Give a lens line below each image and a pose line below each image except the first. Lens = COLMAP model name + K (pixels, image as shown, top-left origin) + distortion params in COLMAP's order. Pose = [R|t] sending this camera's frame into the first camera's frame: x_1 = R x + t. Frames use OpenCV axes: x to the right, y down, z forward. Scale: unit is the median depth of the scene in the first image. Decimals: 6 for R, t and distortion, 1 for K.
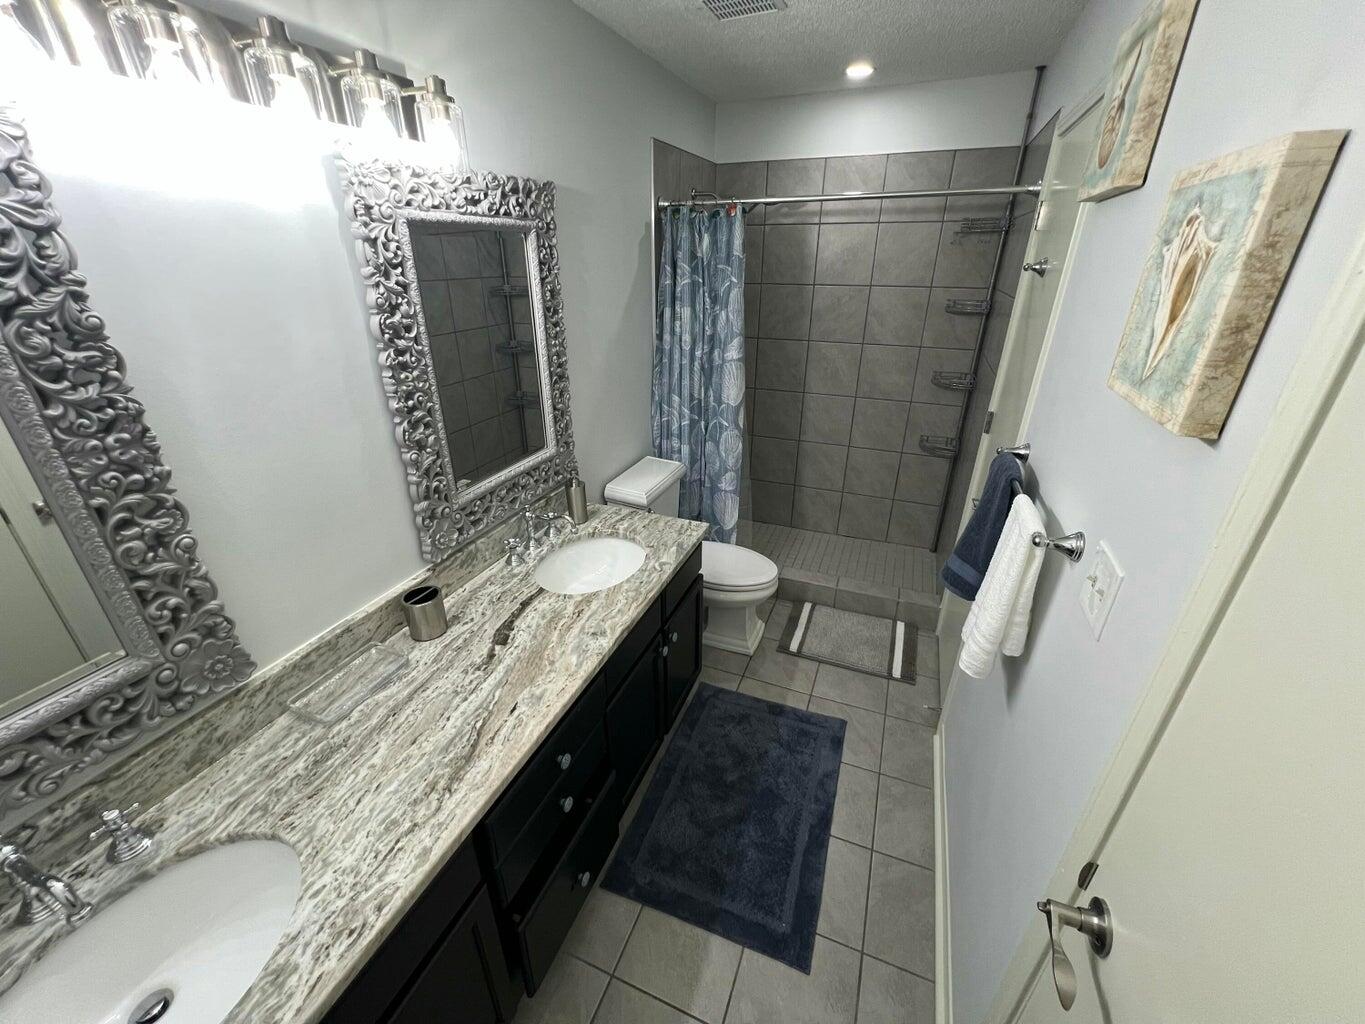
lens RADIAL K [[546.8, 0, 686.1], [0, 546.8, 509.7], [0, 0, 1]] dist [-0.005387, 0.000347]
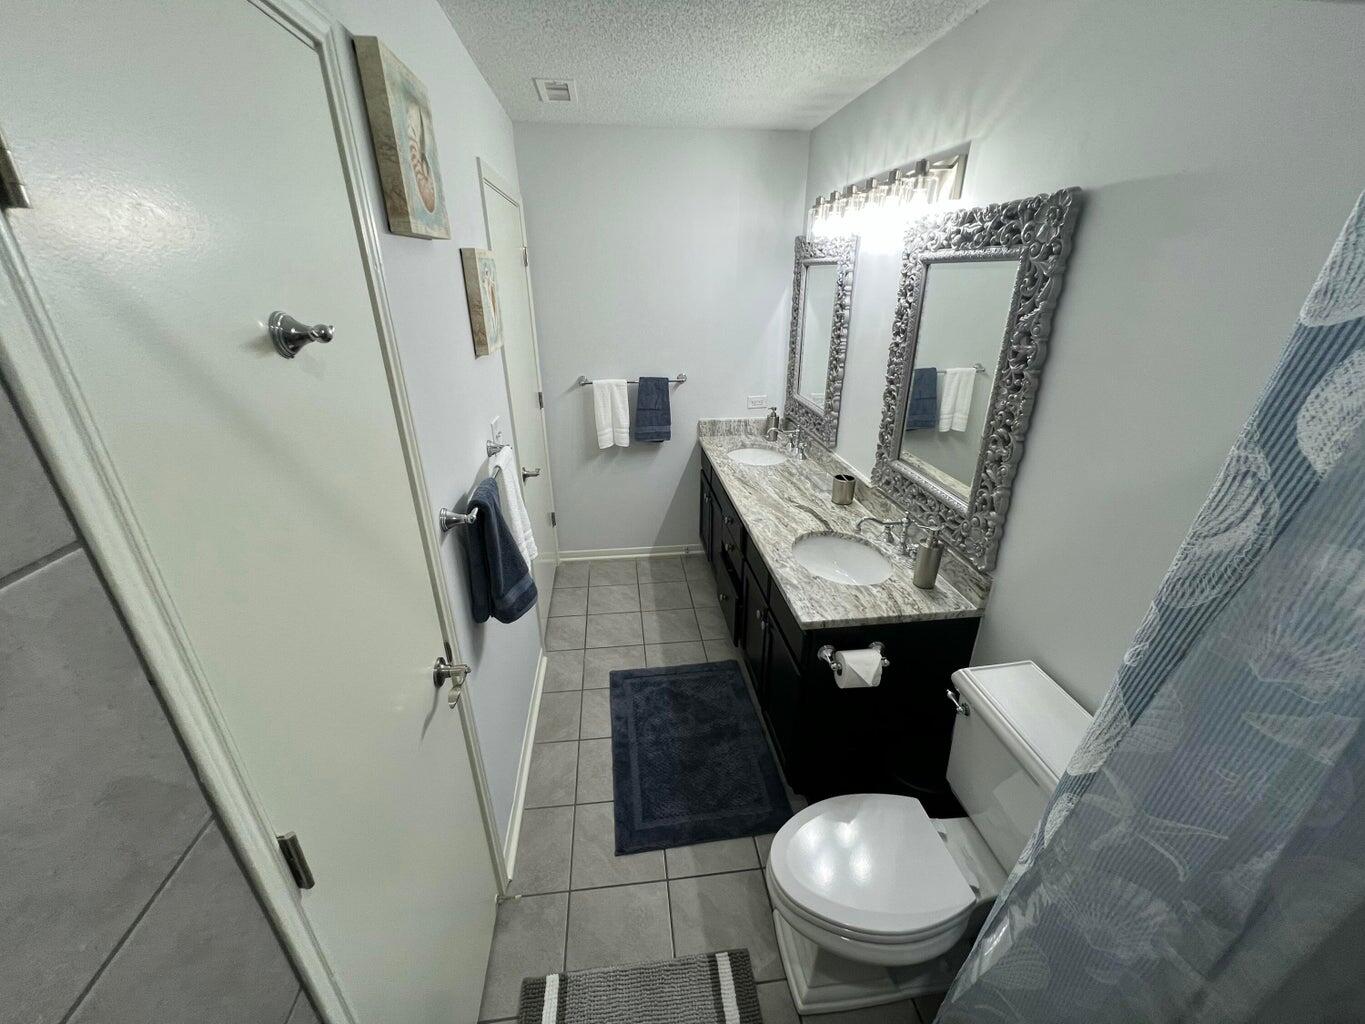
lens RADIAL K [[546.8, 0, 684.6], [0, 546.8, 513.0], [0, 0, 1]] dist [-0.005387, 0.000347]
pose [[-0.872359, 0.197036, -0.447400, 0.684195], [-0.205942, 0.681893, 0.701862, -0.800342], [0.443371, 0.704413, -0.554278, 1.666577]]
